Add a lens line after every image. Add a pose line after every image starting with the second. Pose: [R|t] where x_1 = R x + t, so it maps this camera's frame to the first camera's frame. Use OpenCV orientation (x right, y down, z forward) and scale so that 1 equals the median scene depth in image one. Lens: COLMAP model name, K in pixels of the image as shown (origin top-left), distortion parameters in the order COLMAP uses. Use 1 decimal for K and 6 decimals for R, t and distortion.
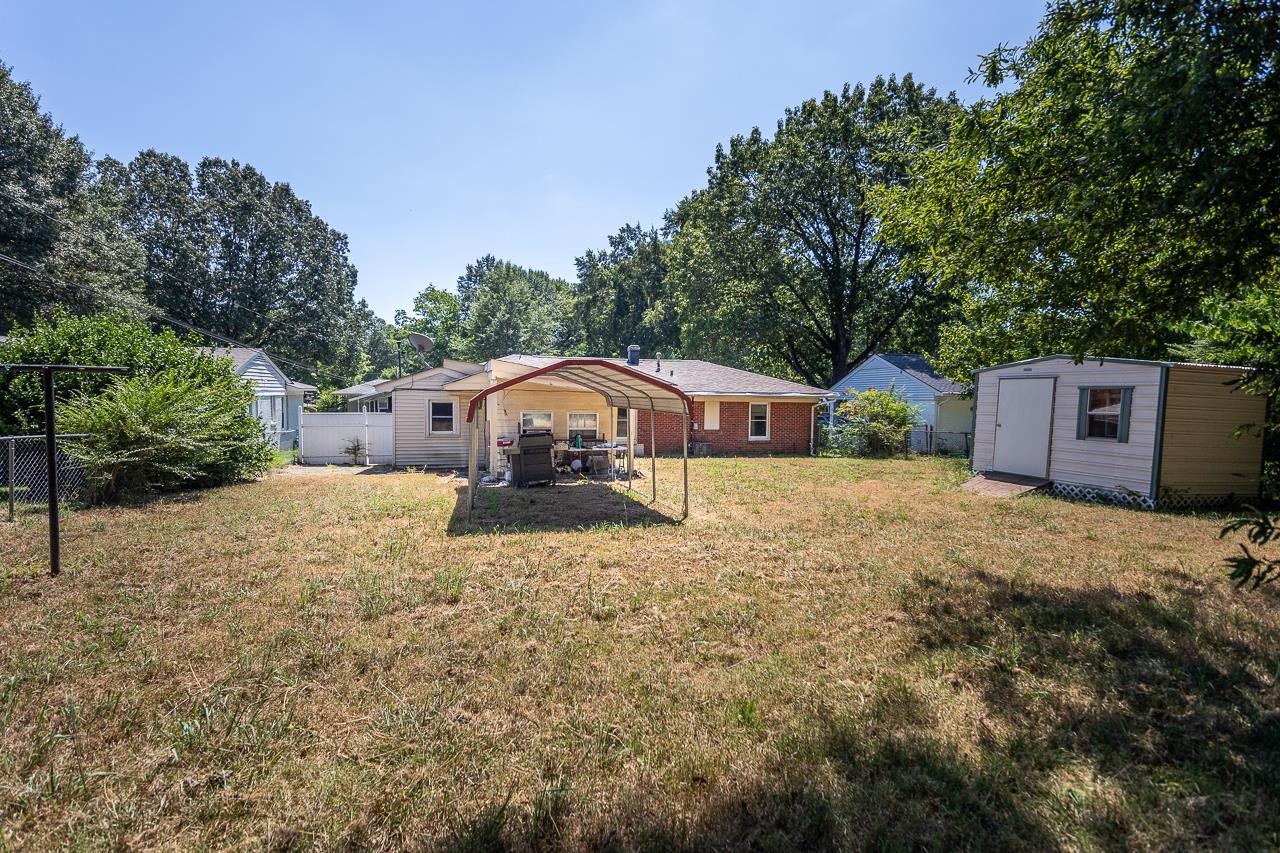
lens RADIAL K [[606.8, 0, 637.7], [0, 606.8, 429.9], [0, 0, 1]] dist [0.060223, -0.025604]
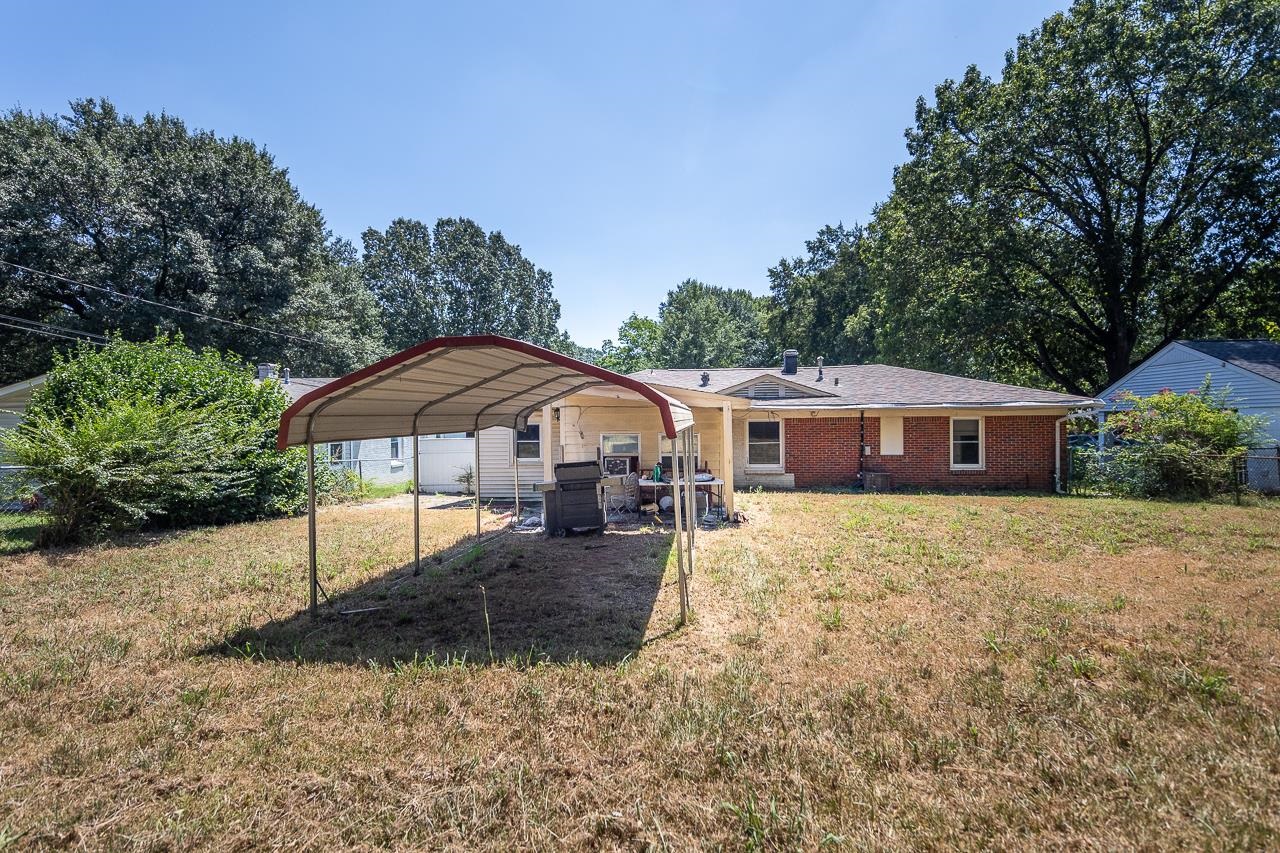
lens RADIAL K [[607.3, 0, 638.5], [0, 607.3, 427.8], [0, 0, 1]] dist [0.060970, -0.025556]
pose [[0.937378, -0.018140, -0.347842, 0.063538], [0.003491, 0.999082, -0.042693, -0.001760], [0.348297, 0.038805, 0.936581, 0.132836]]
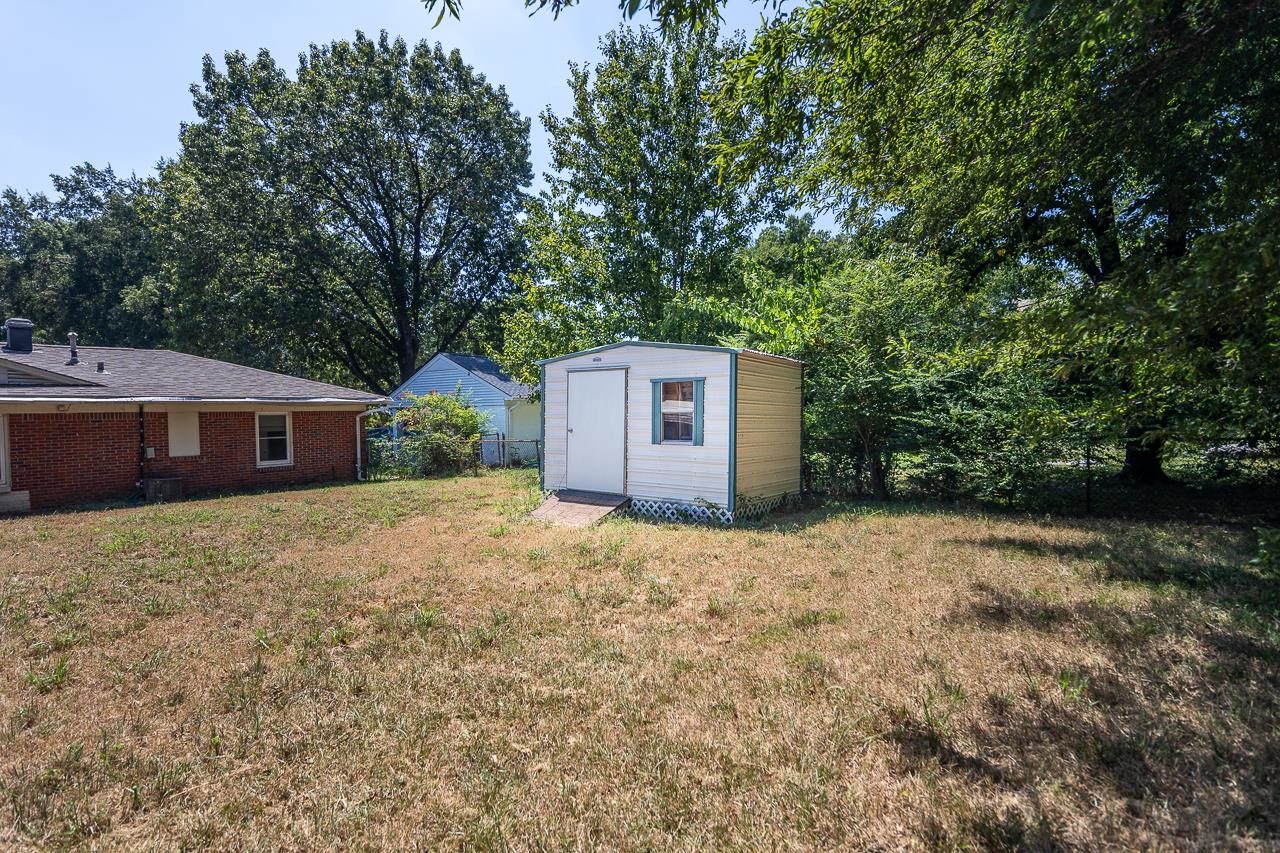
lens RADIAL K [[606.8, 0, 637.7], [0, 606.8, 429.9], [0, 0, 1]] dist [0.060223, -0.025604]
pose [[0.795574, -0.043116, 0.604321, 0.072889], [0.054036, 0.998539, 0.000105, -0.001507], [-0.603442, 0.032571, 0.796741, 0.130192]]
